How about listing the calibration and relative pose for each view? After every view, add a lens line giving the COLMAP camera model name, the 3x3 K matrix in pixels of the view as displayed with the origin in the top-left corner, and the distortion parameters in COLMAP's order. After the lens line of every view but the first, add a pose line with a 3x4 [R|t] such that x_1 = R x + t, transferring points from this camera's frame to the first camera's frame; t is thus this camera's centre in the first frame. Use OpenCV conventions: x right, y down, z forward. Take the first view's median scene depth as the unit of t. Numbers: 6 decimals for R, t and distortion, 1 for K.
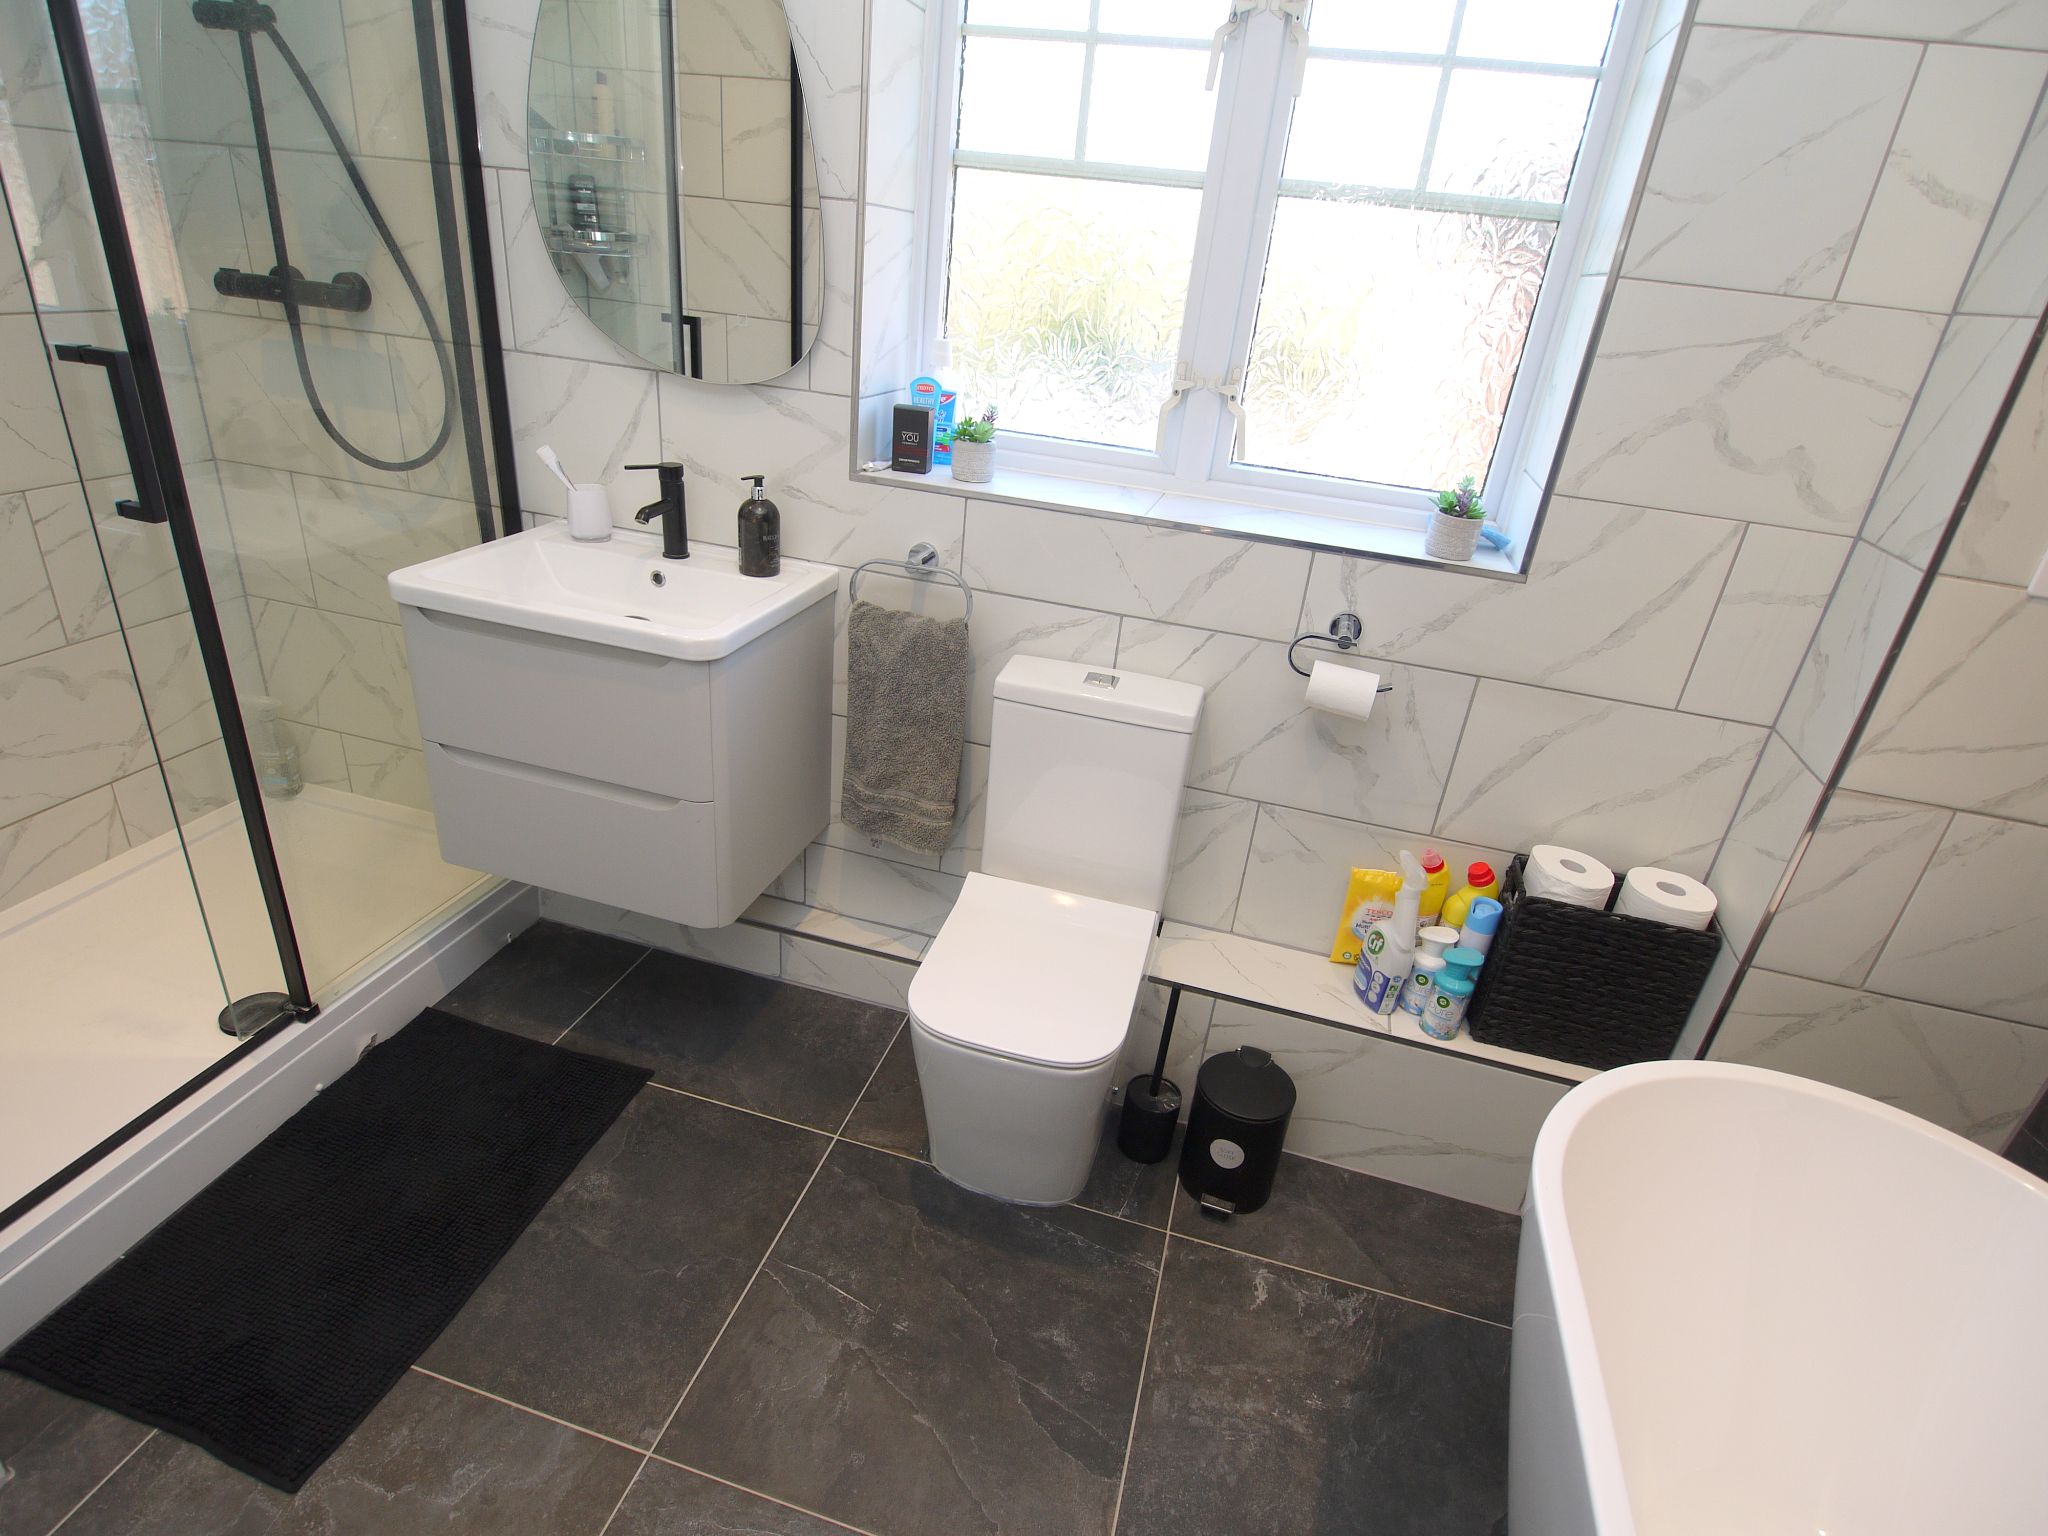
lens RADIAL K [[1087.0, 0, 1019.0], [0, 1087.0, 779.8], [0, 0, 1]] dist [-0.004188, -0.011853]
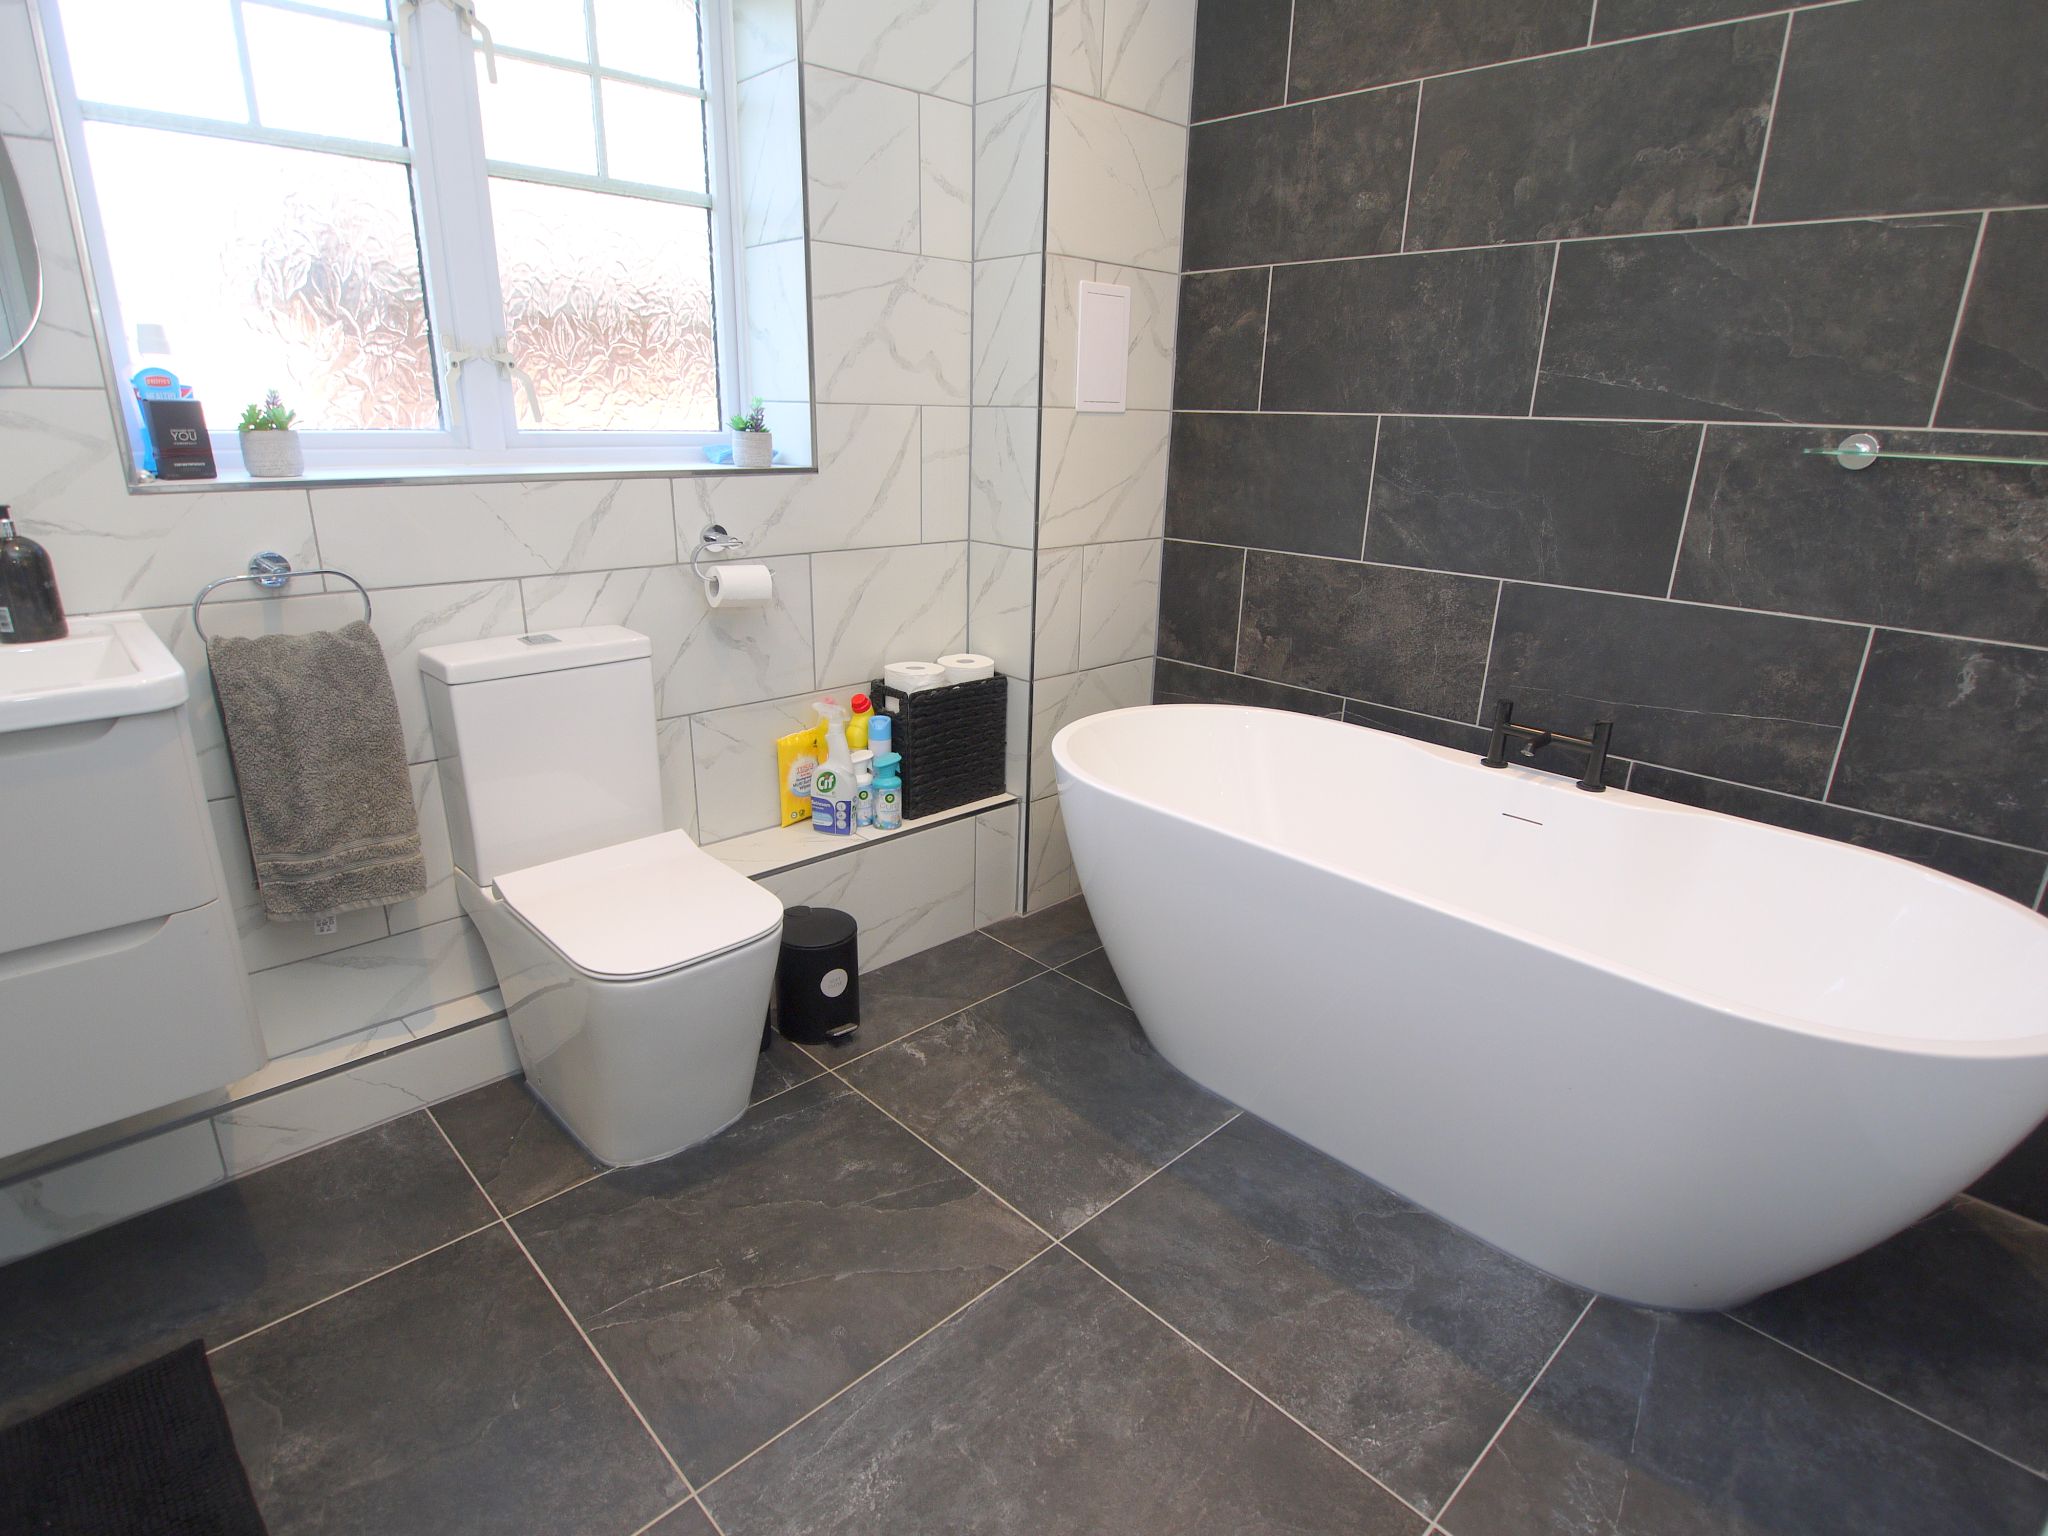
lens RADIAL K [[1087.0, 0, 1019.0], [0, 1087.0, 779.8], [0, 0, 1]] dist [-0.004188, -0.011853]
pose [[0.509521, -0.353234, 0.784611, -0.556101], [0.401038, 0.904245, 0.146663, 0.058143], [-0.761287, 0.239931, 0.602392, 0.100918]]
